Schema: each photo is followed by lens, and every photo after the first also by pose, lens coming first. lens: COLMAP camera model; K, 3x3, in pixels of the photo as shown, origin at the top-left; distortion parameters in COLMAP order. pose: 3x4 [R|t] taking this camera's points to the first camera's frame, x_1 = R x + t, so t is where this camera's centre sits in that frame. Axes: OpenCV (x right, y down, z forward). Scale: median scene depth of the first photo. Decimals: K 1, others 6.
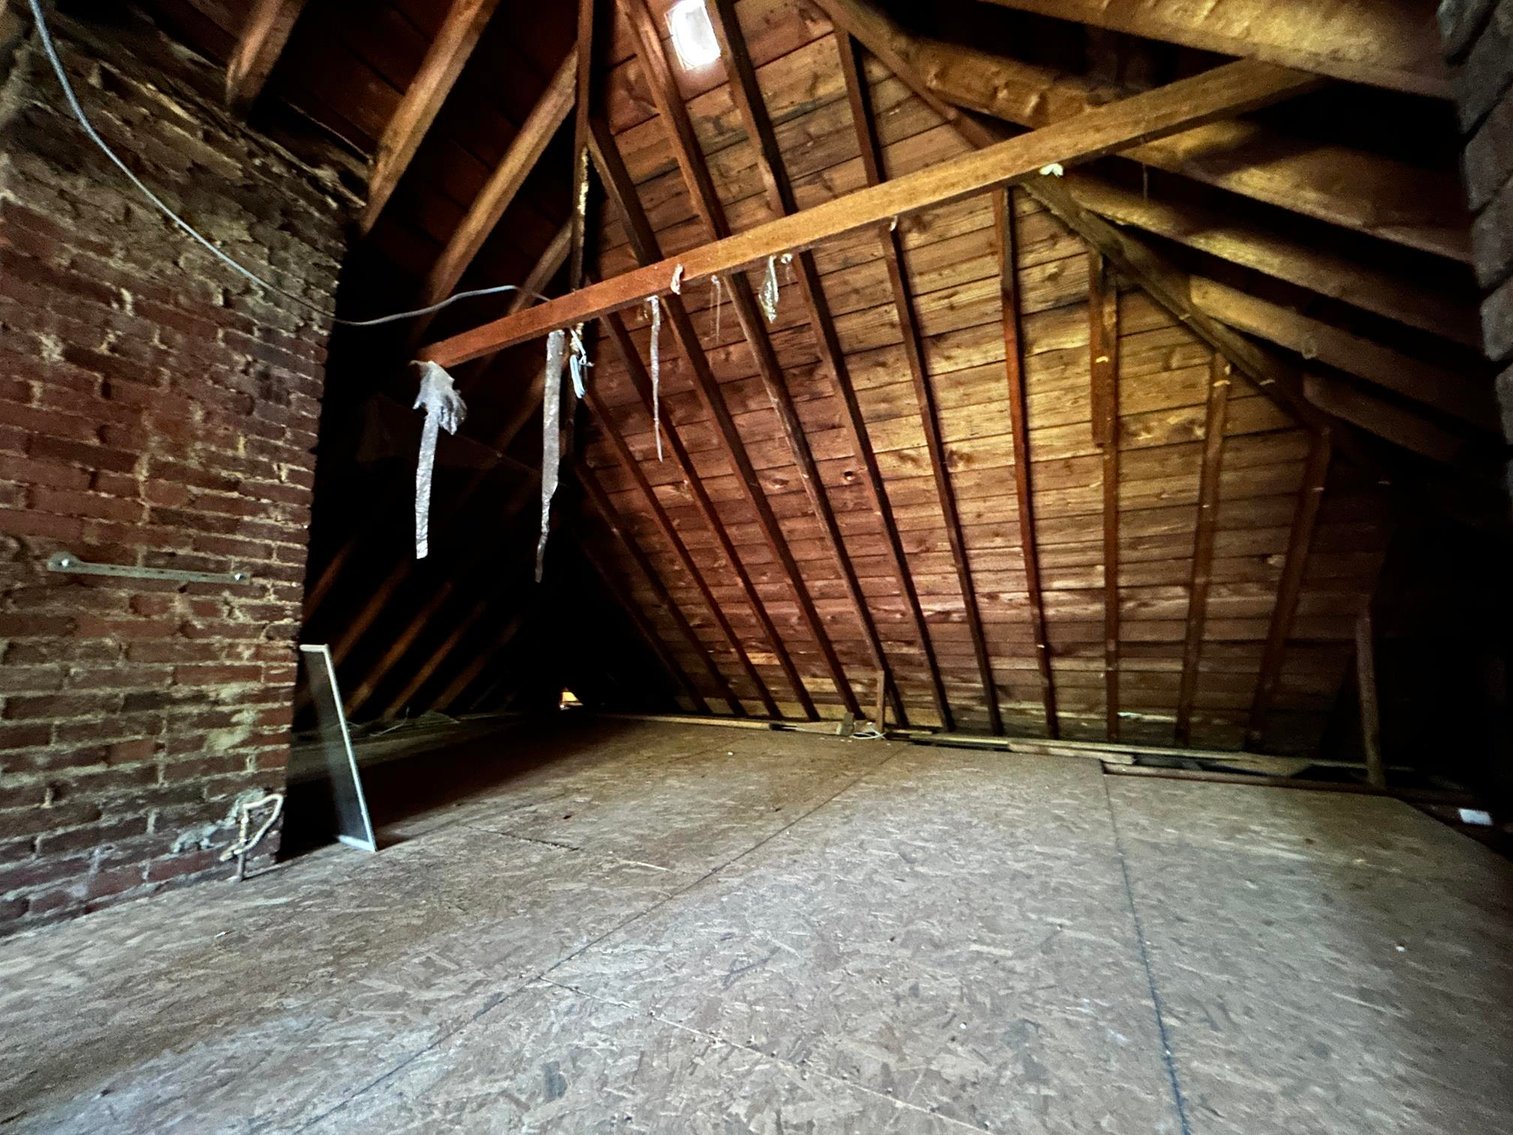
lens RADIAL K [[611.0, 0, 760.5], [0, 611.0, 568.8], [0, 0, 1]] dist [-0.002316, 0.001218]
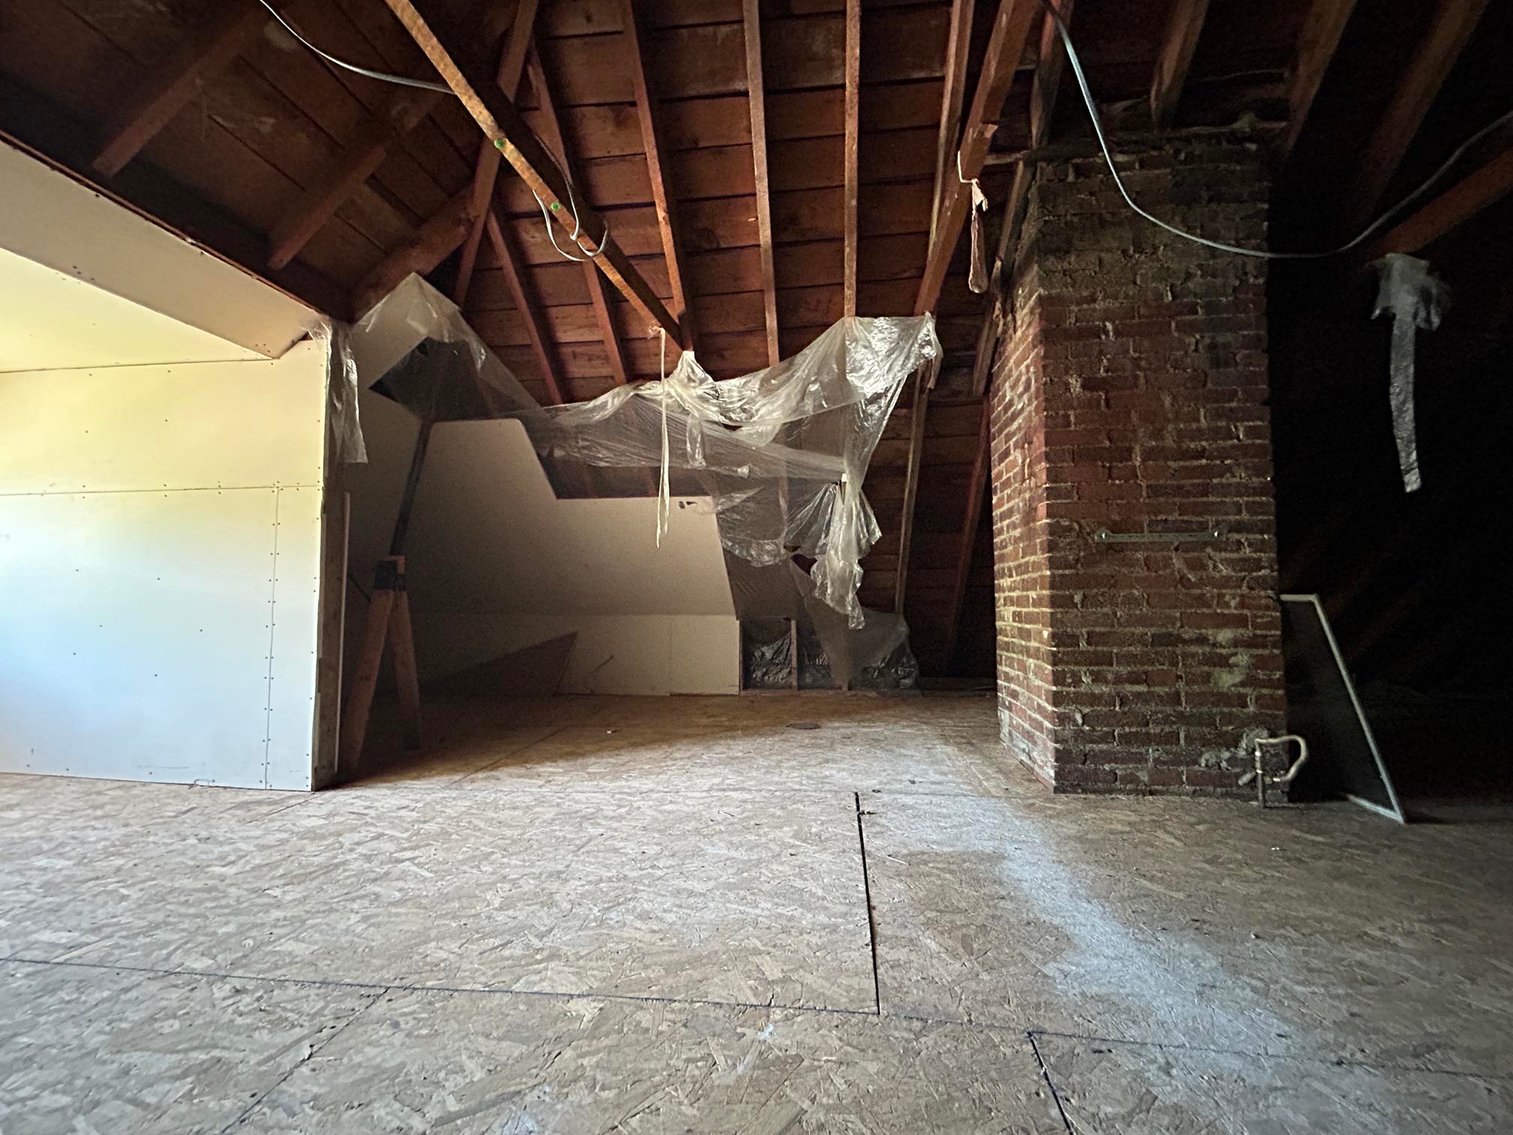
lens RADIAL K [[611.0, 0, 759.2], [0, 611.0, 569.5], [0, 0, 1]] dist [-0.002316, 0.001218]
pose [[0.327077, -0.052356, -0.943546, -0.085110], [0.115529, 0.993190, -0.015063, -0.002551], [0.937909, -0.104080, 0.330899, -0.160931]]
